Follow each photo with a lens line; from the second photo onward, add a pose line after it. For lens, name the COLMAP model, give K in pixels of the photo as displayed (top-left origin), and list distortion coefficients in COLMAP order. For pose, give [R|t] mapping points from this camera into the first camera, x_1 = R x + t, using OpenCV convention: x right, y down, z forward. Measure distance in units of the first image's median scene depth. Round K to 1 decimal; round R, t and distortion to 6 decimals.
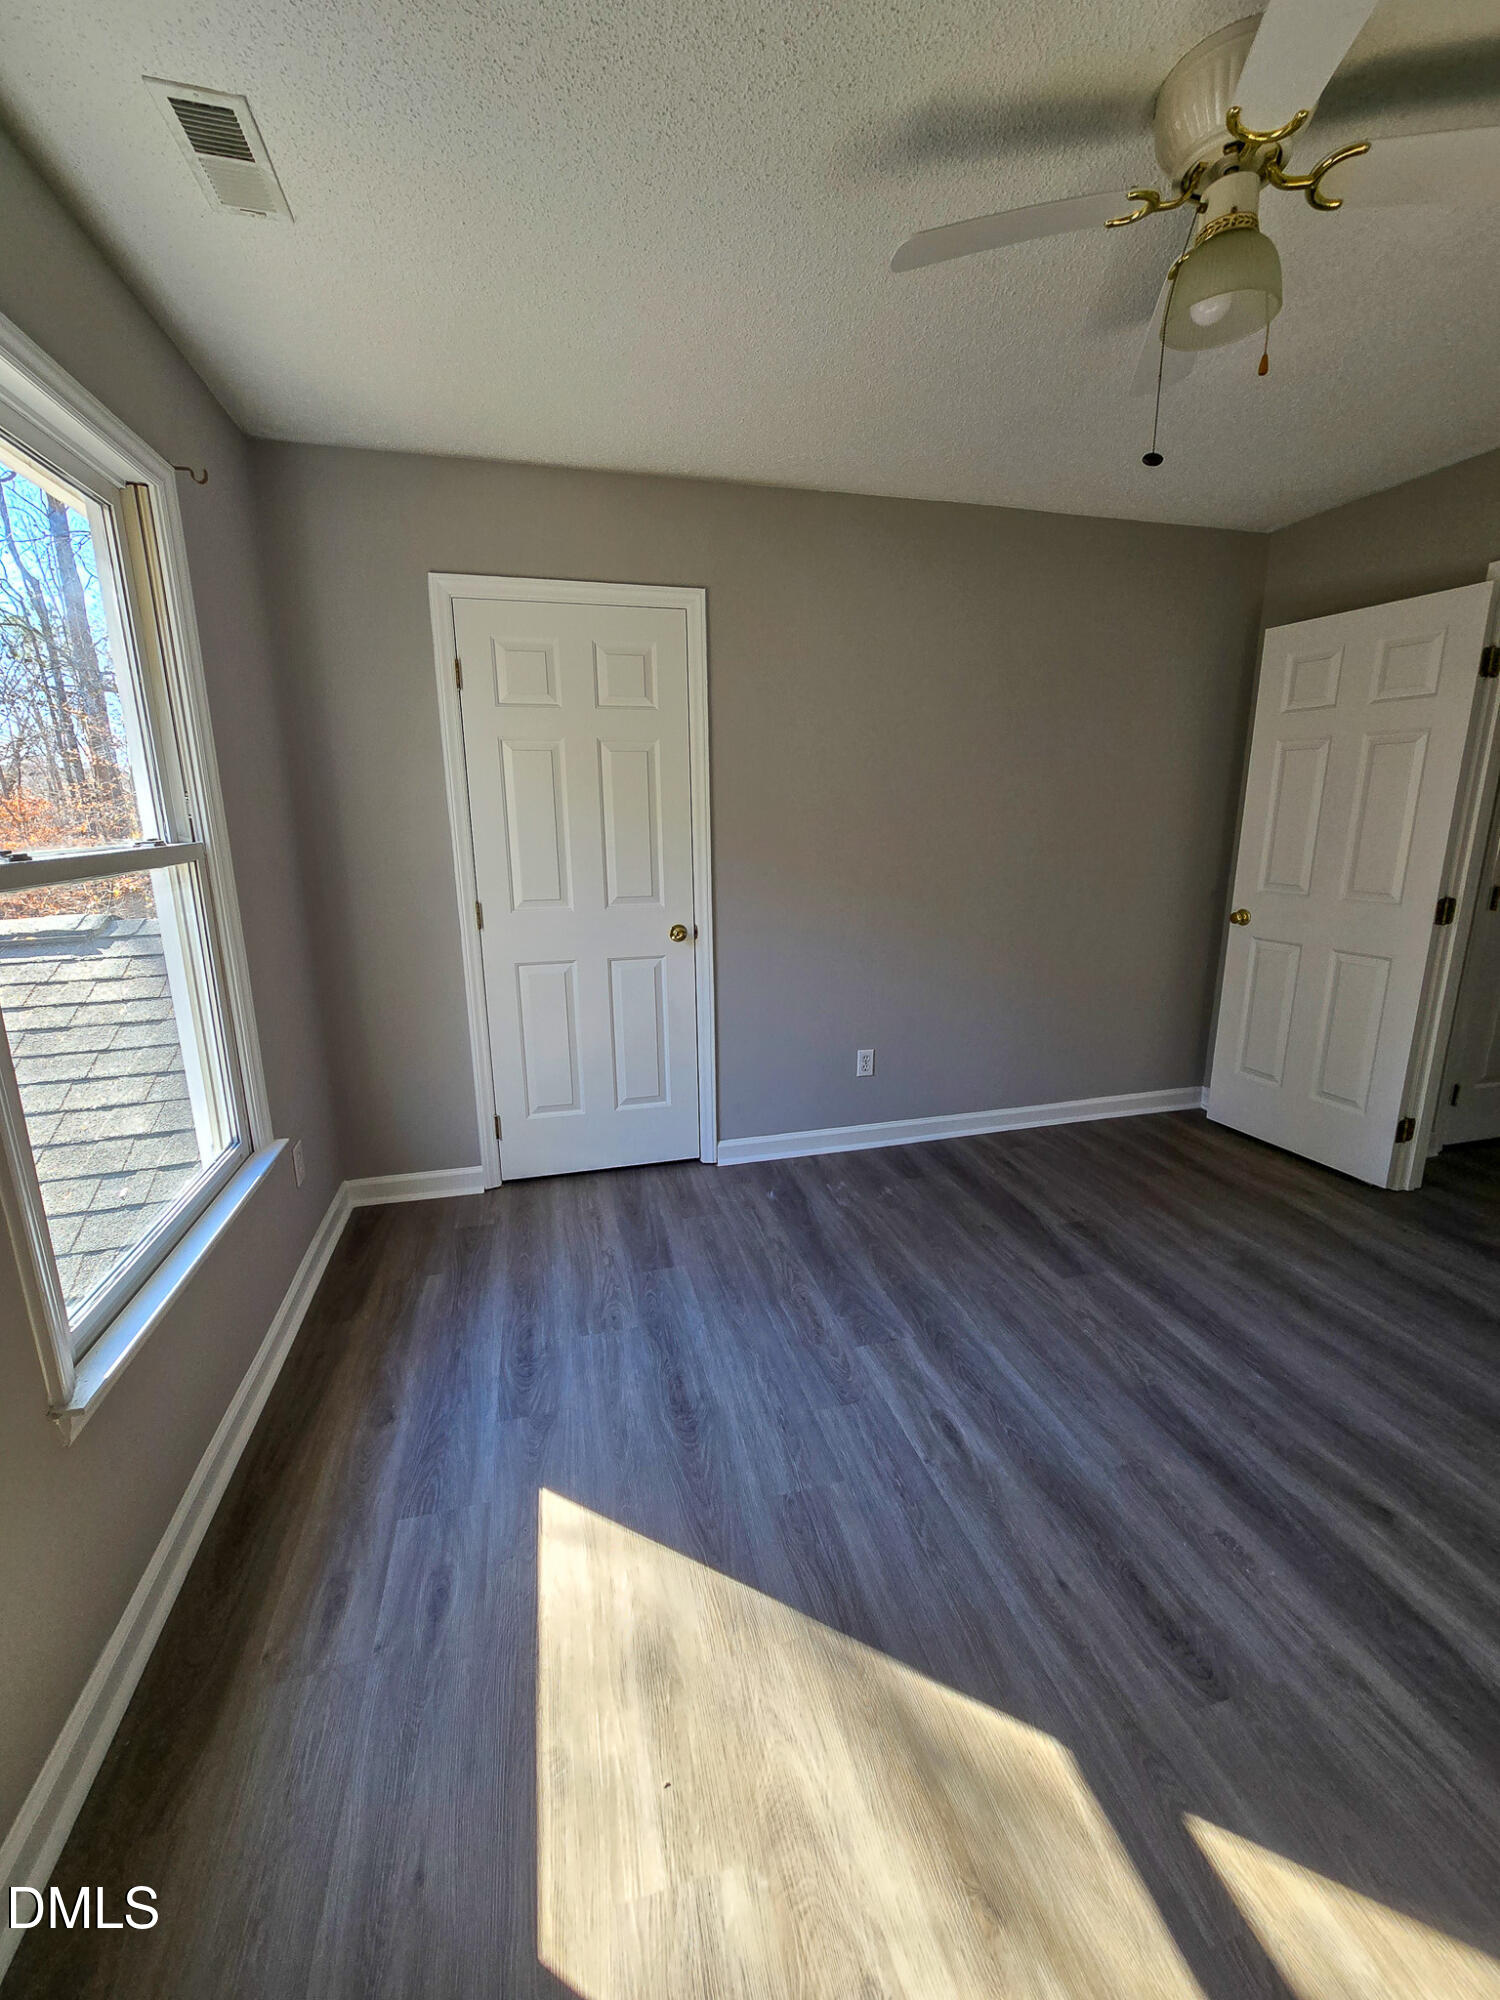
lens RADIAL K [[816.7, 0, 761.6], [0, 816.7, 993.4], [0, 0, 1]] dist [-0.000376, -0.000420]
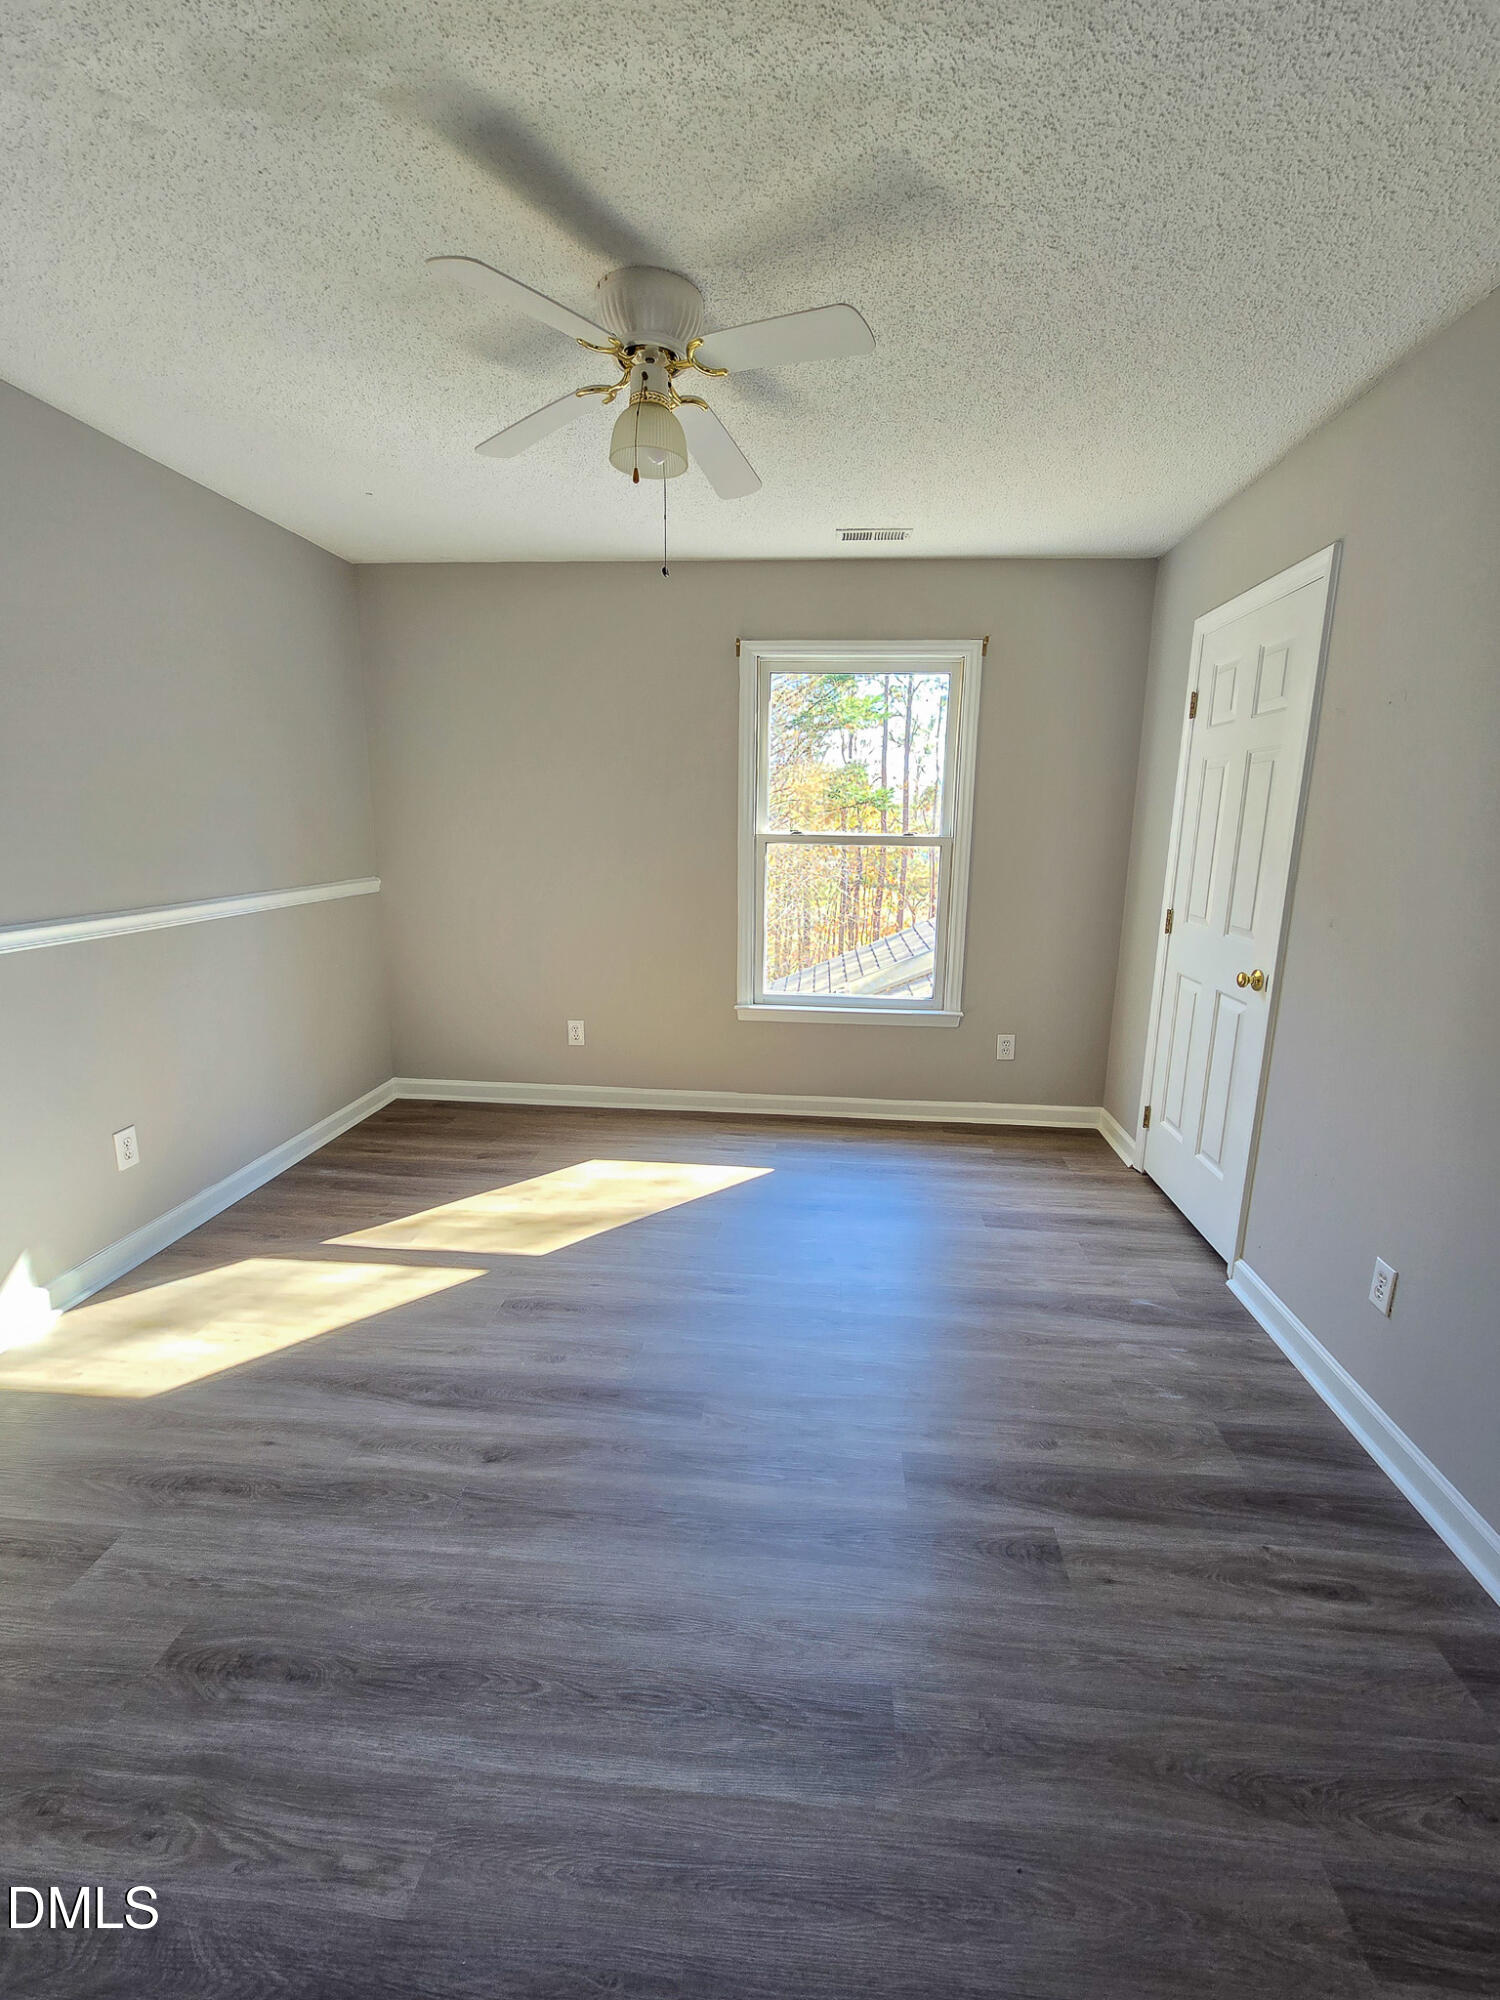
lens RADIAL K [[816.7, 0, 761.6], [0, 816.7, 993.4], [0, 0, 1]] dist [-0.000376, -0.000420]
pose [[-0.319787, 0.205578, -0.924918, 1.283445], [-0.223481, 0.932270, 0.284480, -0.290315], [0.920757, 0.297675, -0.252185, 1.190569]]
